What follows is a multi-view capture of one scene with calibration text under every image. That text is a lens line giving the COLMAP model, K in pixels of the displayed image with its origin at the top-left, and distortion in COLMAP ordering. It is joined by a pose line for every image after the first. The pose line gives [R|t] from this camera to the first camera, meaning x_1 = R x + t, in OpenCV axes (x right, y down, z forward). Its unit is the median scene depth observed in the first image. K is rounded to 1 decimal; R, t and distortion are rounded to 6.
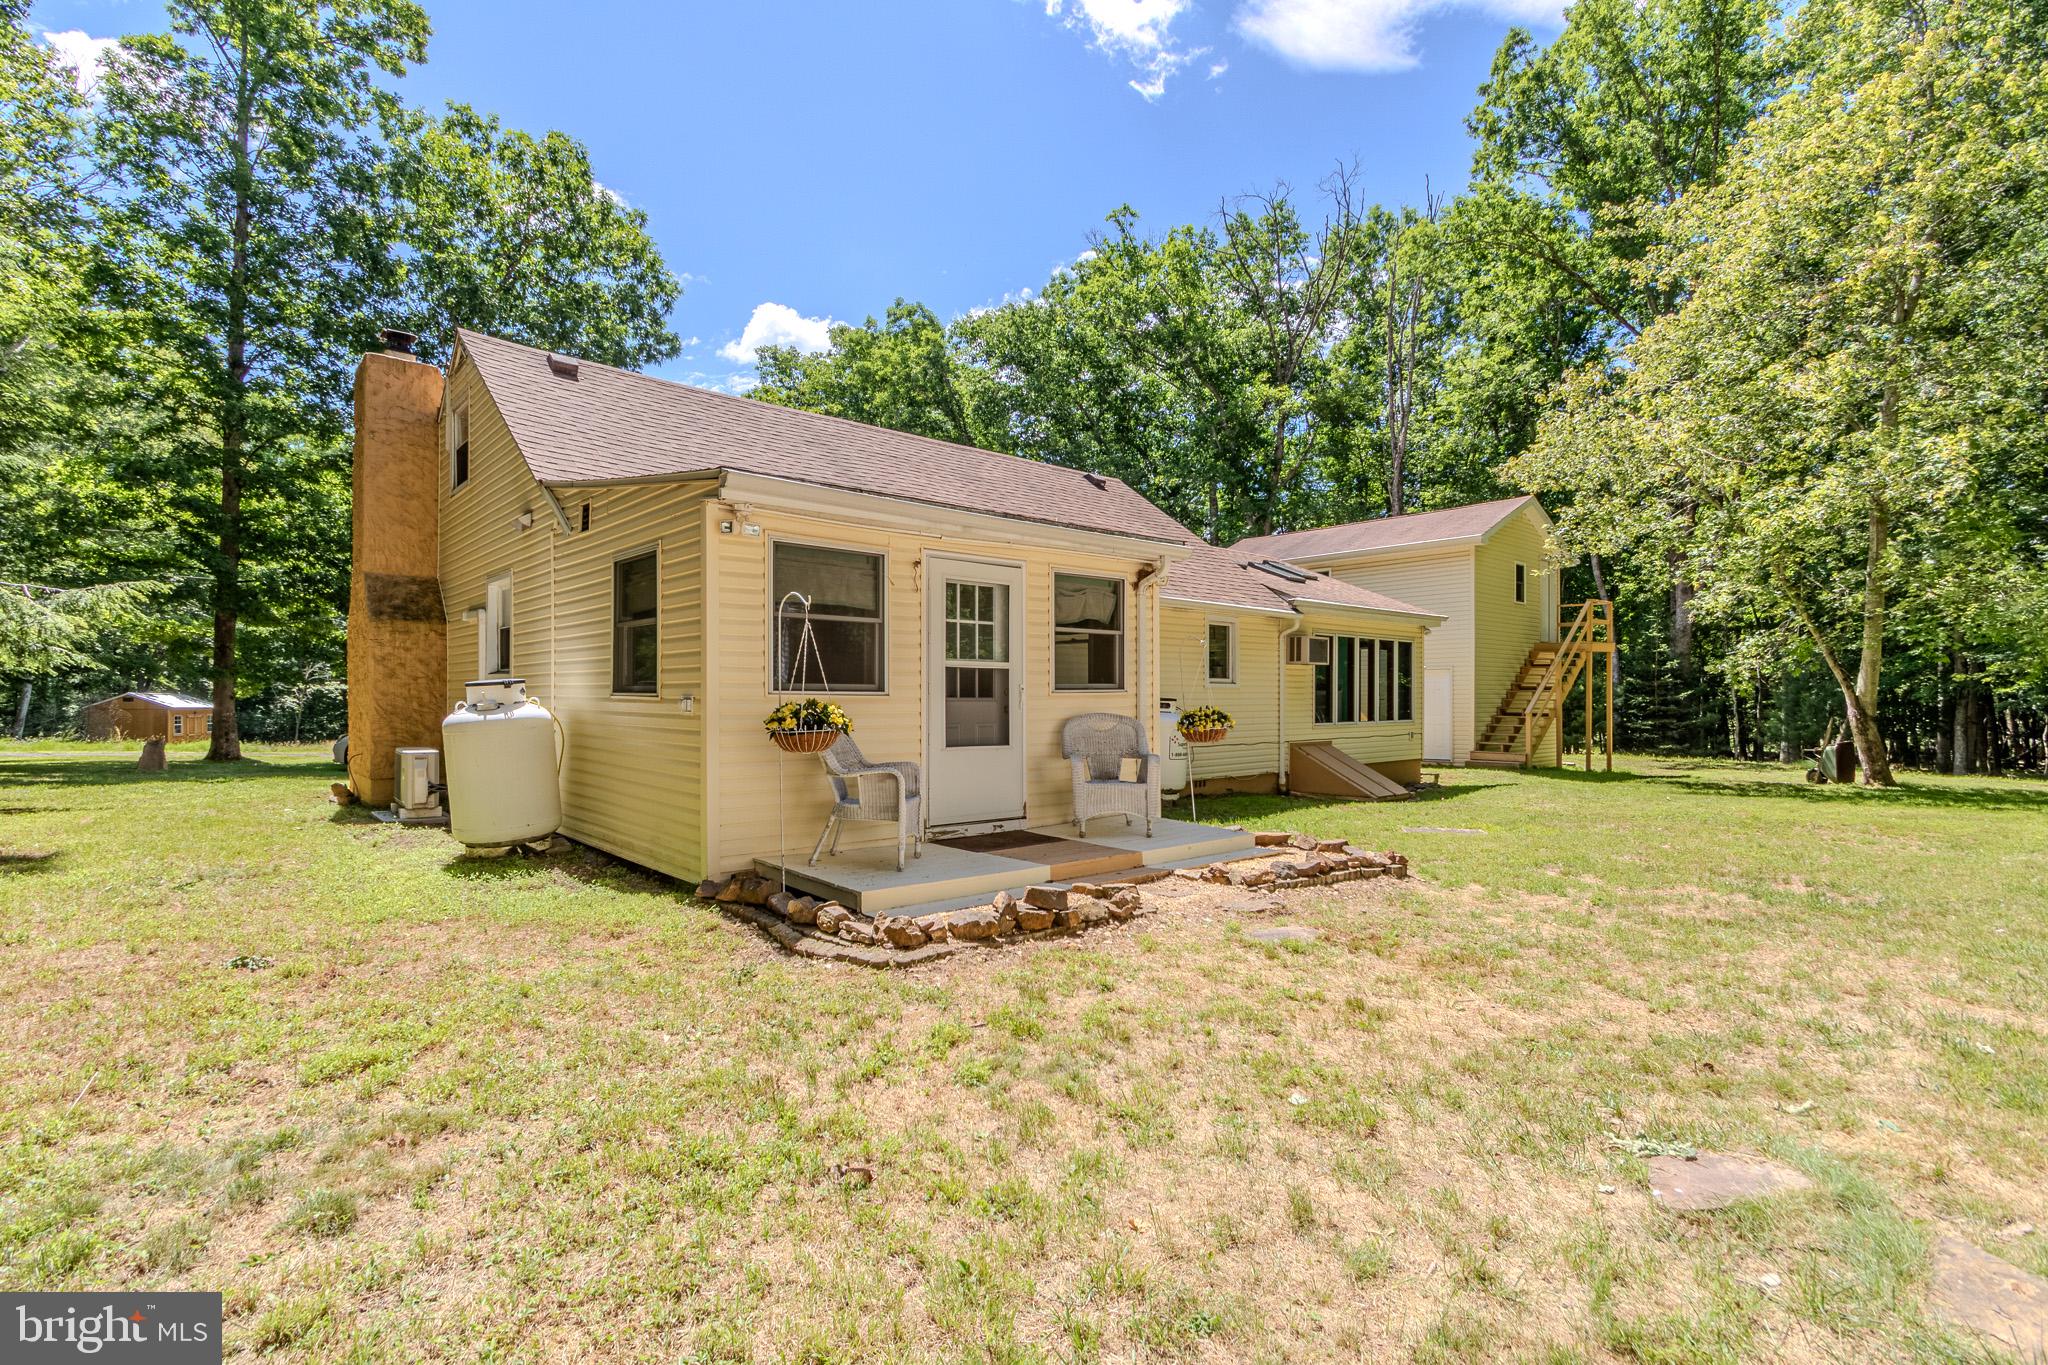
lens RADIAL K [[951.3, 0, 1024.0], [0, 951.3, 682.5], [0, 0, 1]] dist [0.001266, 0.000383]
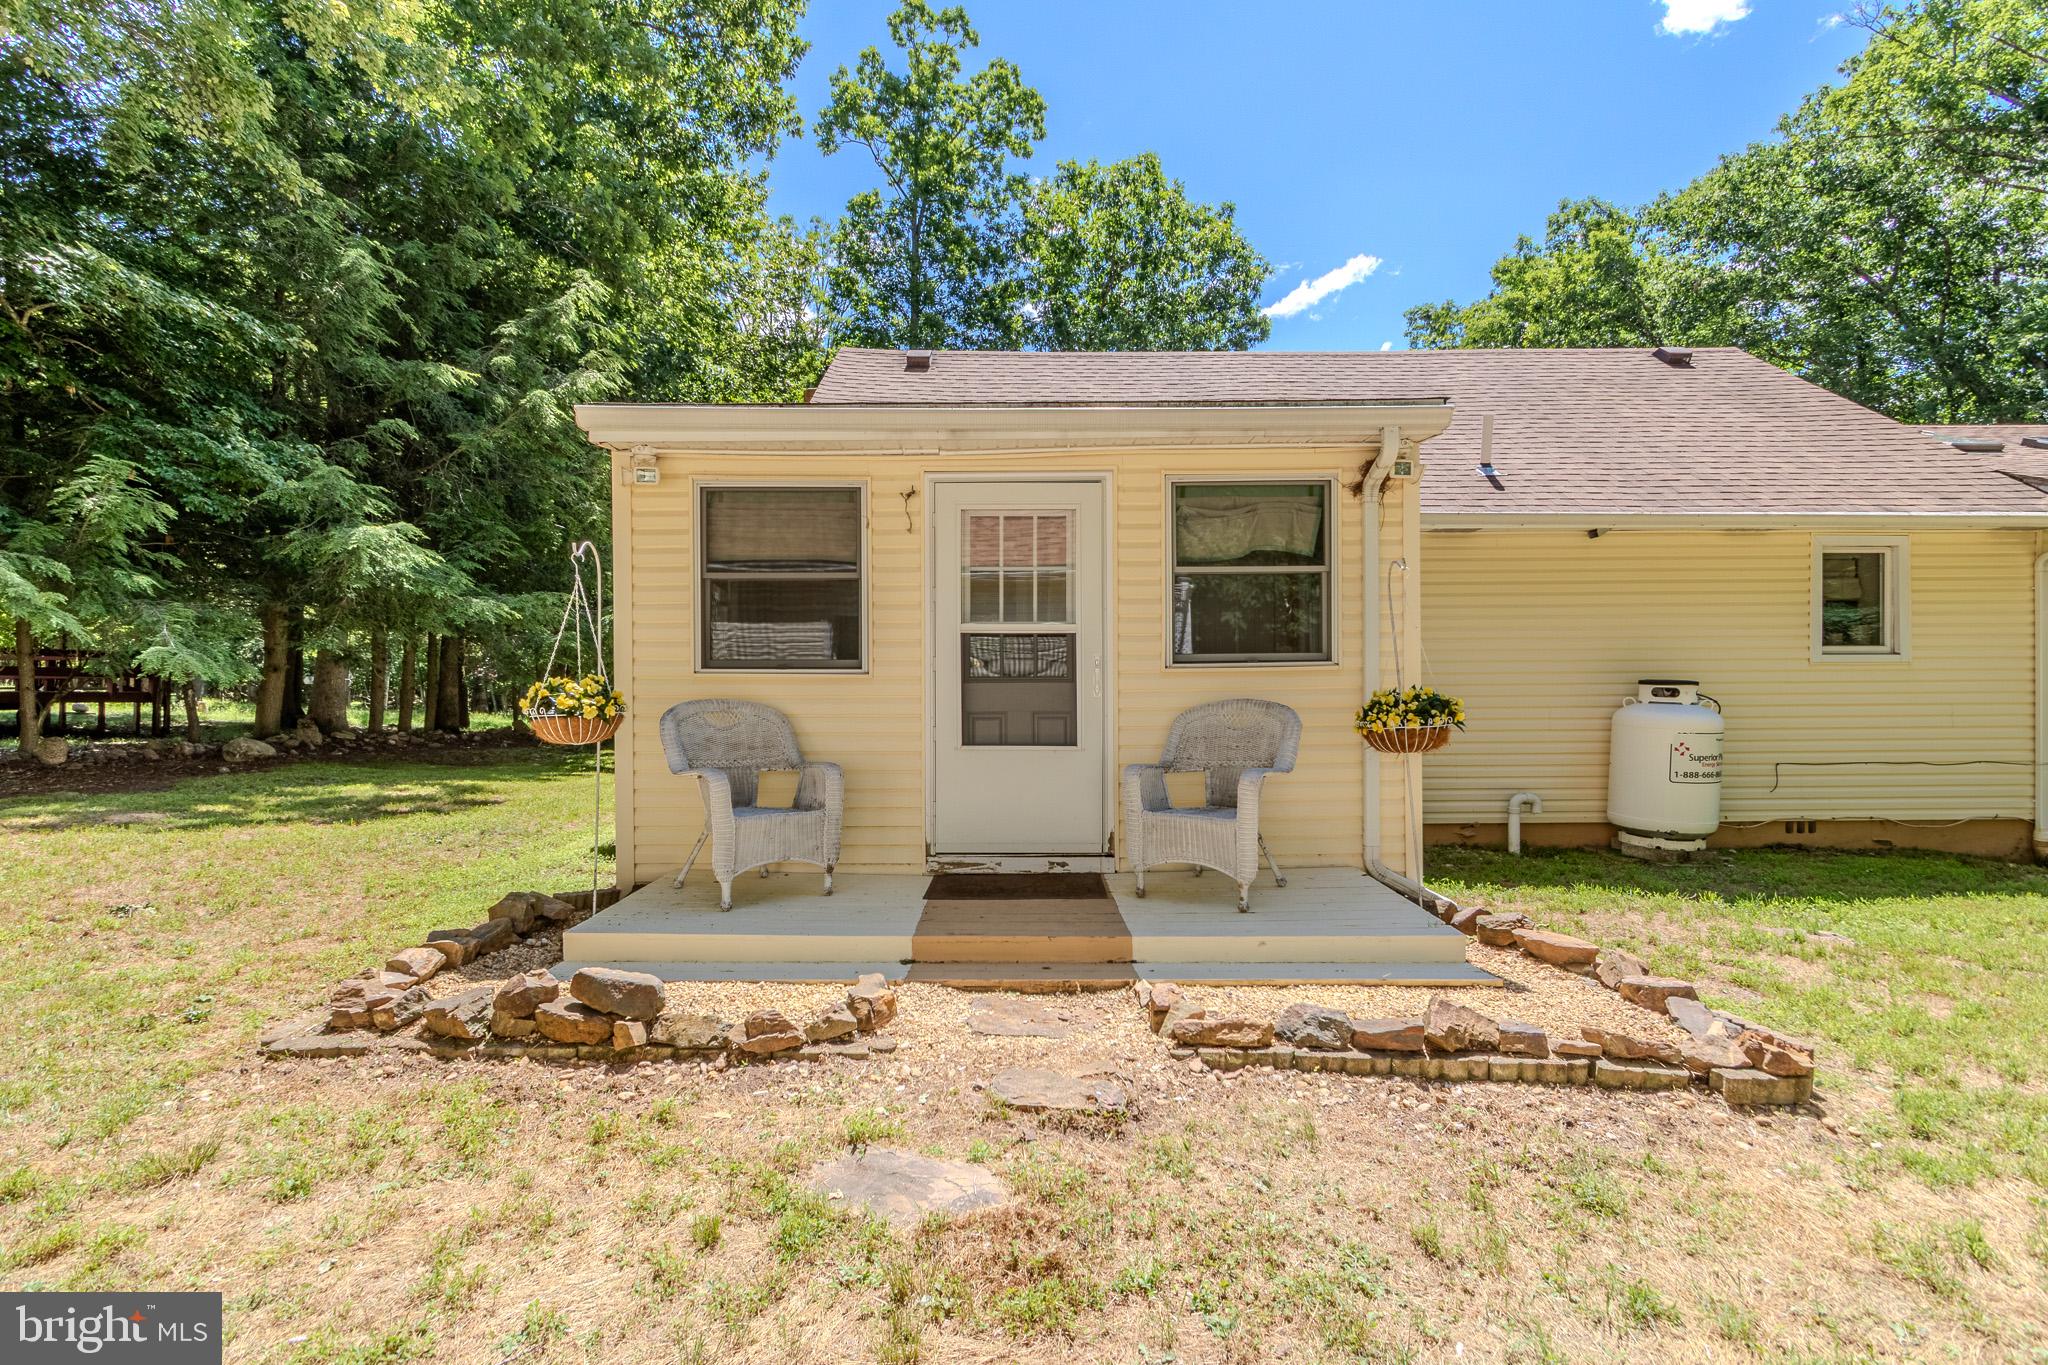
lens RADIAL K [[951.3, 0, 1024.0], [0, 951.3, 682.5], [0, 0, 1]] dist [0.001266, 0.000383]
pose [[0.748082, -0.011020, -0.663514, 0.227791], [0.014635, 0.999893, -0.000106, 0.011400], [0.663445, -0.009632, 0.748164, 0.262115]]
